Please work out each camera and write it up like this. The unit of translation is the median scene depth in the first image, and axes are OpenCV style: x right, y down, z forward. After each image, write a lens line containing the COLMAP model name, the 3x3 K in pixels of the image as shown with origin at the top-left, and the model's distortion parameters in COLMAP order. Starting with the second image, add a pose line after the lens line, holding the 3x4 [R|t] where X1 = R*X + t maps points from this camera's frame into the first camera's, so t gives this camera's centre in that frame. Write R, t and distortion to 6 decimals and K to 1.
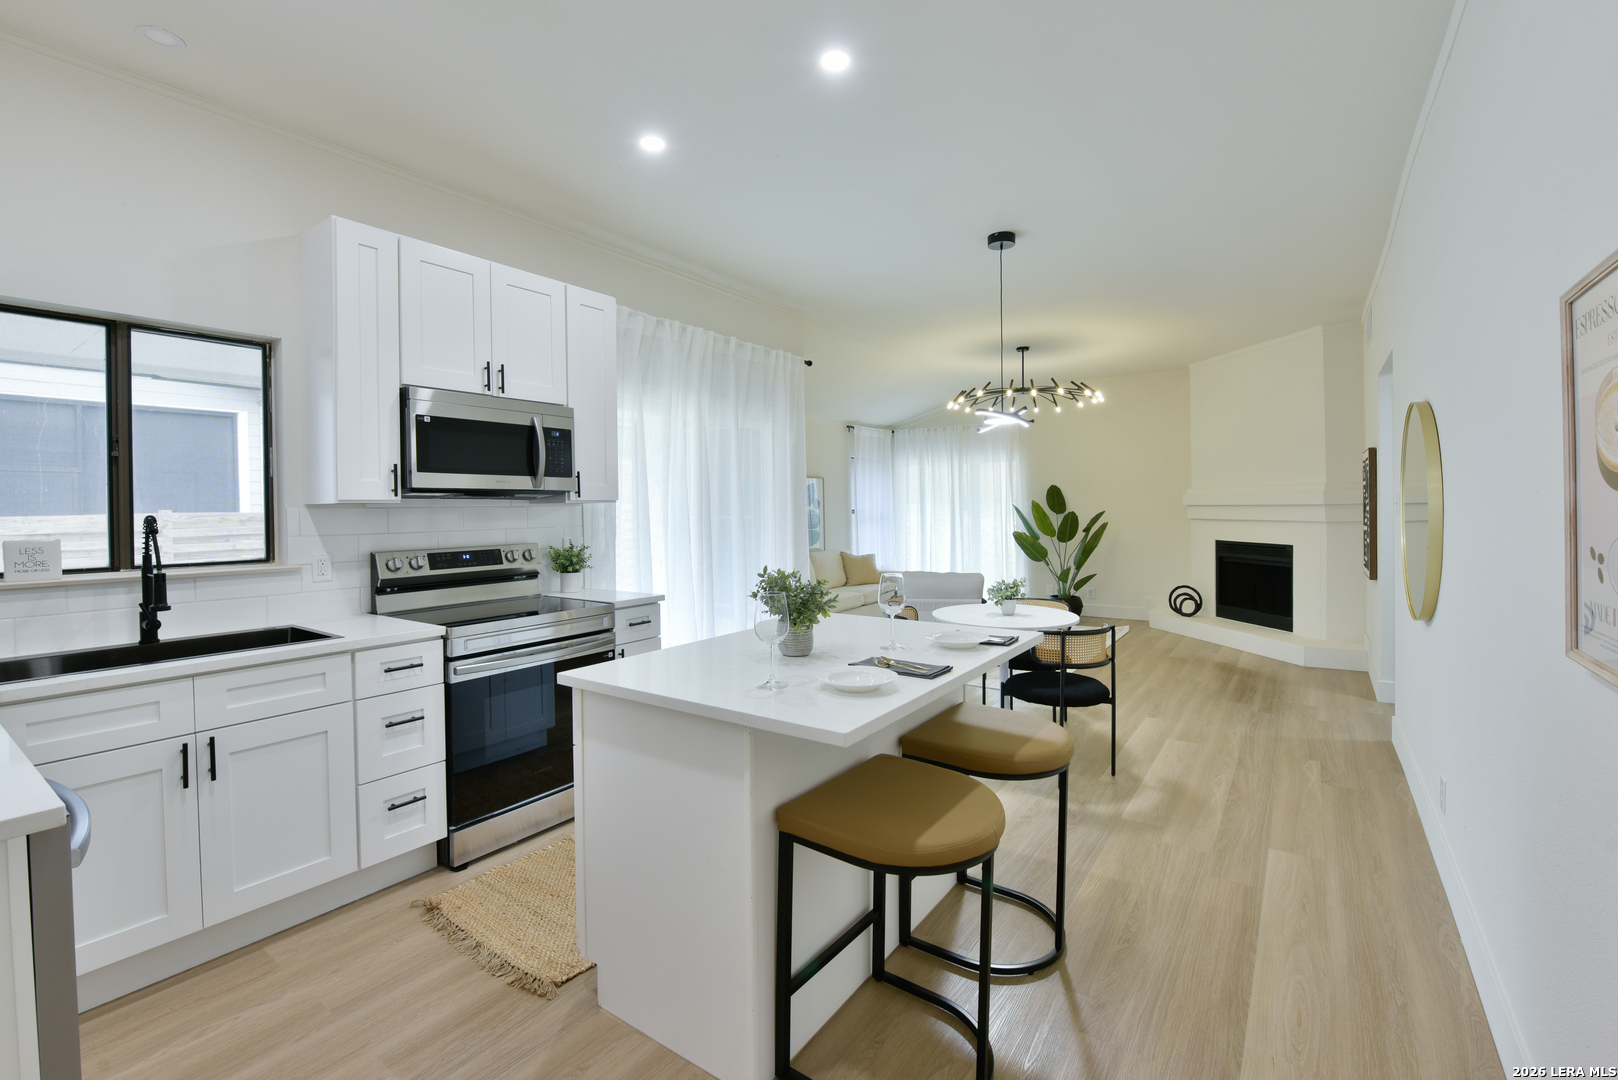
lens RADIAL K [[698.0, 0, 807.5], [0, 698.0, 507.5], [0, 0, 1]] dist [-0.000232, -0.000056]
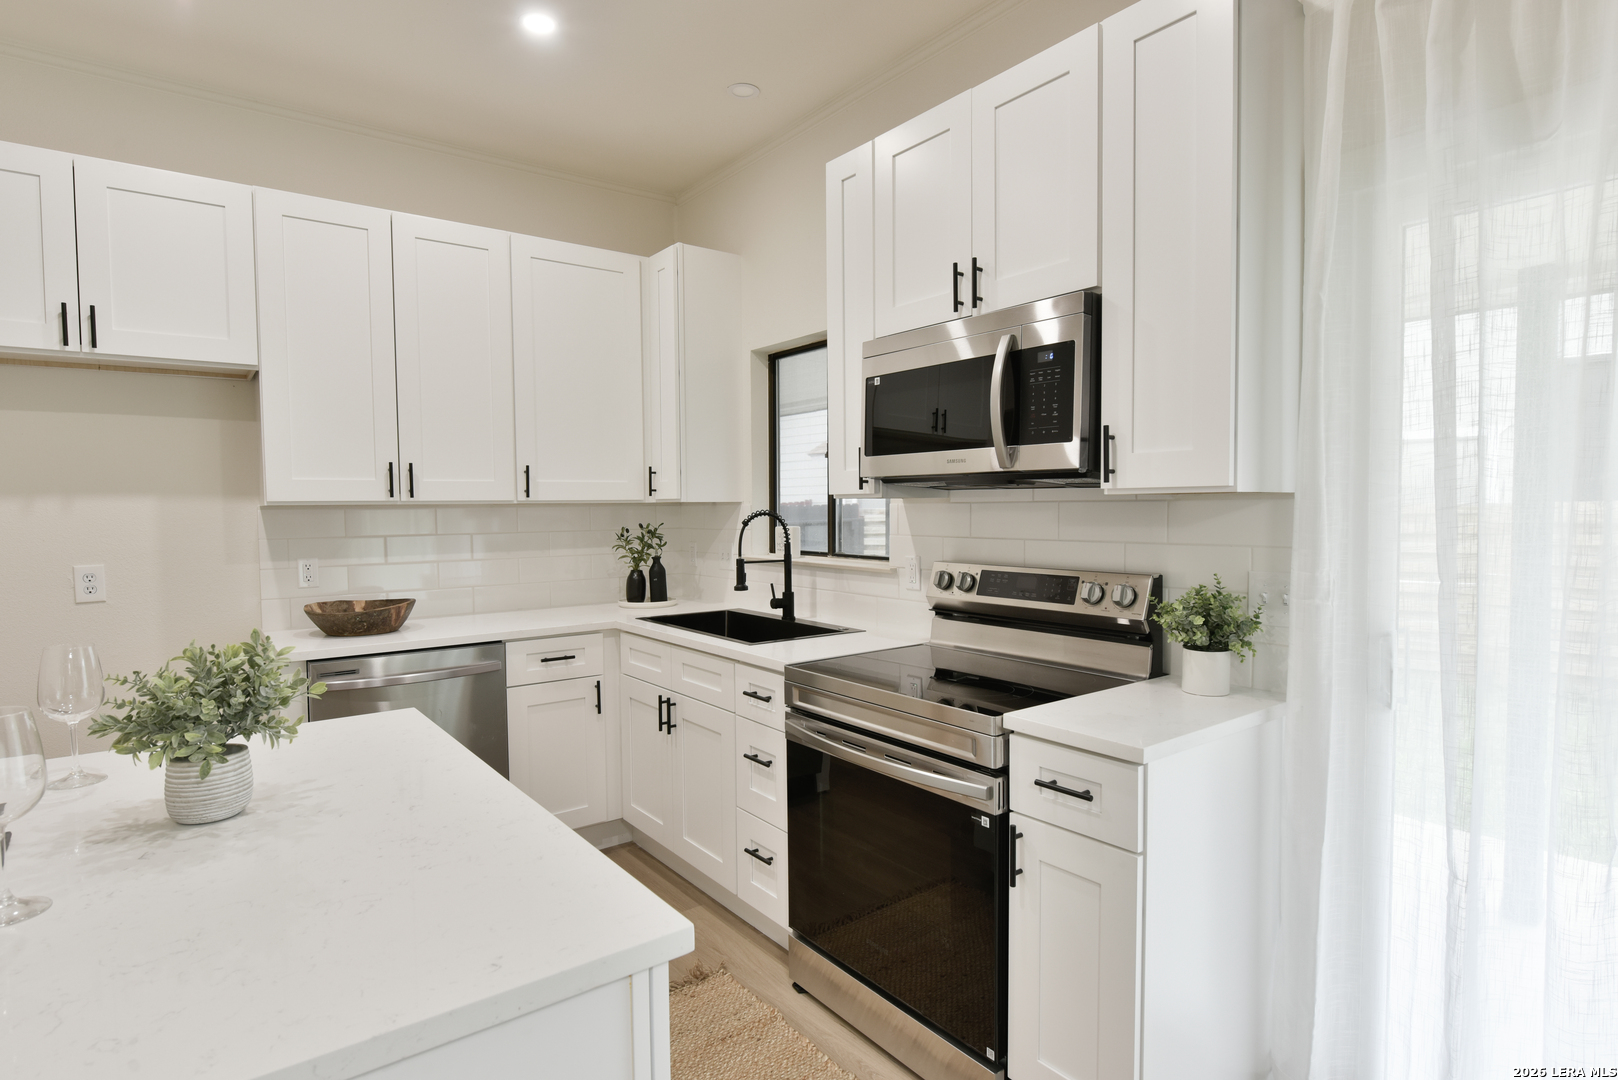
lens RADIAL K [[856.6, 0, 809.0], [0, 856.6, 540.0], [0, 0, 1]] dist [0.001319, 0.000086]
pose [[-0.307179, 0.054225, -0.950106, 0.321257], [0.004663, 0.998449, 0.055477, -0.011239], [0.951640, 0.012611, -0.306956, 1.175105]]
